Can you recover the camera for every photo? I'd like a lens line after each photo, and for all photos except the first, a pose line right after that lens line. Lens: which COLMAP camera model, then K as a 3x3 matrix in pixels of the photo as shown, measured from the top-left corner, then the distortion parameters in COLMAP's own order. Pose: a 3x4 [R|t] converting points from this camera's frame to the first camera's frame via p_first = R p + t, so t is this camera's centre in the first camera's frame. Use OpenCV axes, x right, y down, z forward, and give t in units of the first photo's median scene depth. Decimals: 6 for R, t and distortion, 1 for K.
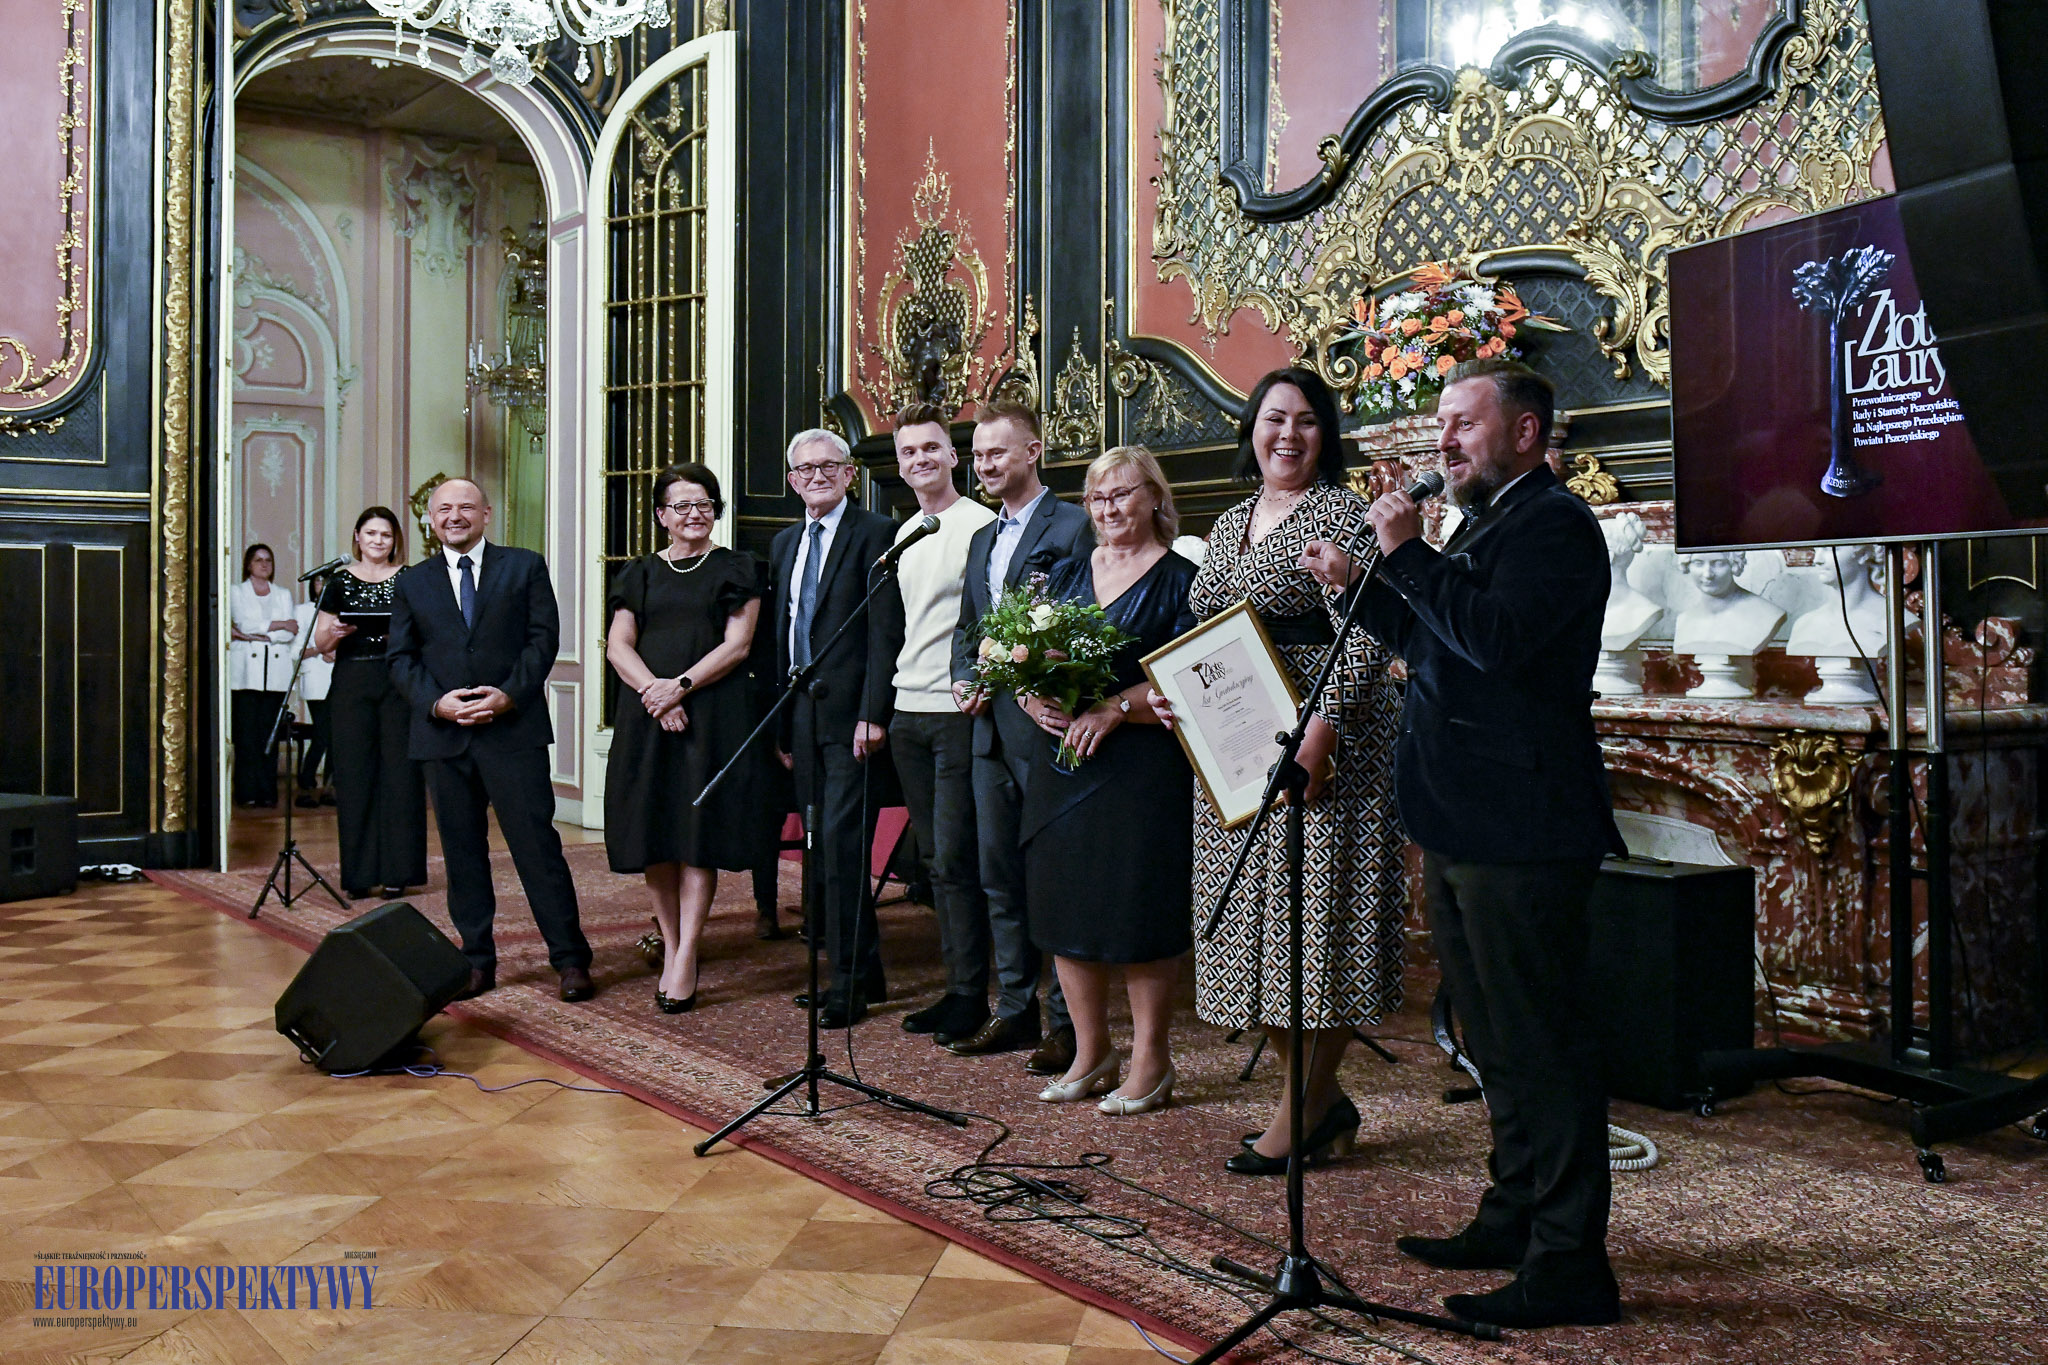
lens RADIAL K [[1977.3, 0, 1033.9], [0, 1977.3, 603.2], [0, 0, 1]] dist [-0.029226, -0.003024]
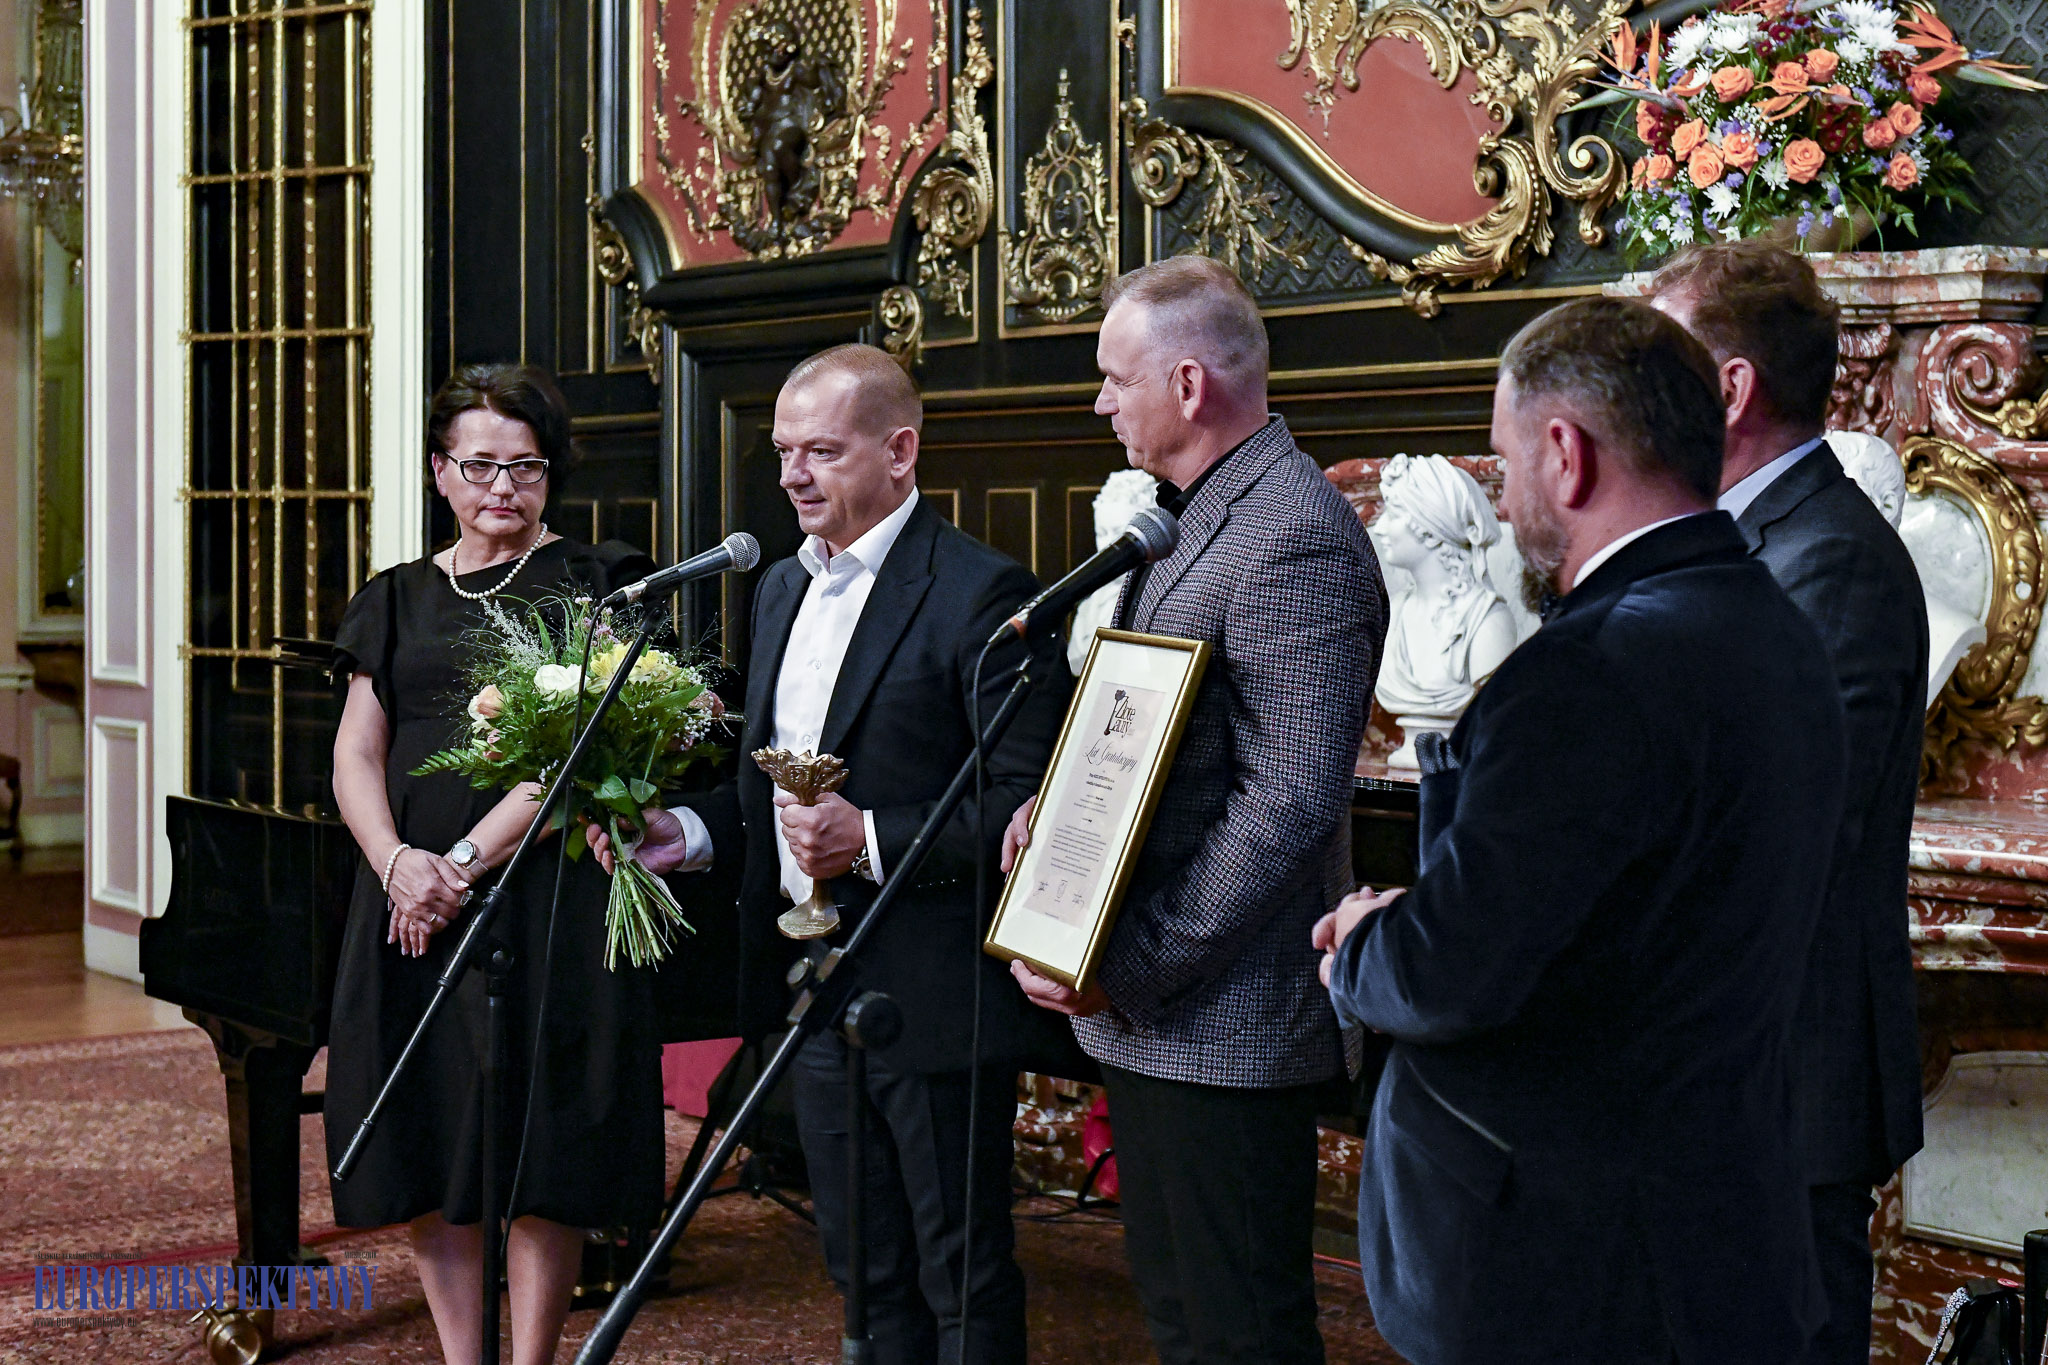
lens RADIAL K [[3286.1, 0, 1015.9], [0, 3286.1, 552.4], [0, 0, 1]] dist [-0.001011, 0.015598]
pose [[0.999956, -0.002232, 0.009074, 0.000481], [0.002085, 0.999865, 0.016271, -0.027014], [-0.009109, -0.016252, 0.999826, 0.127883]]
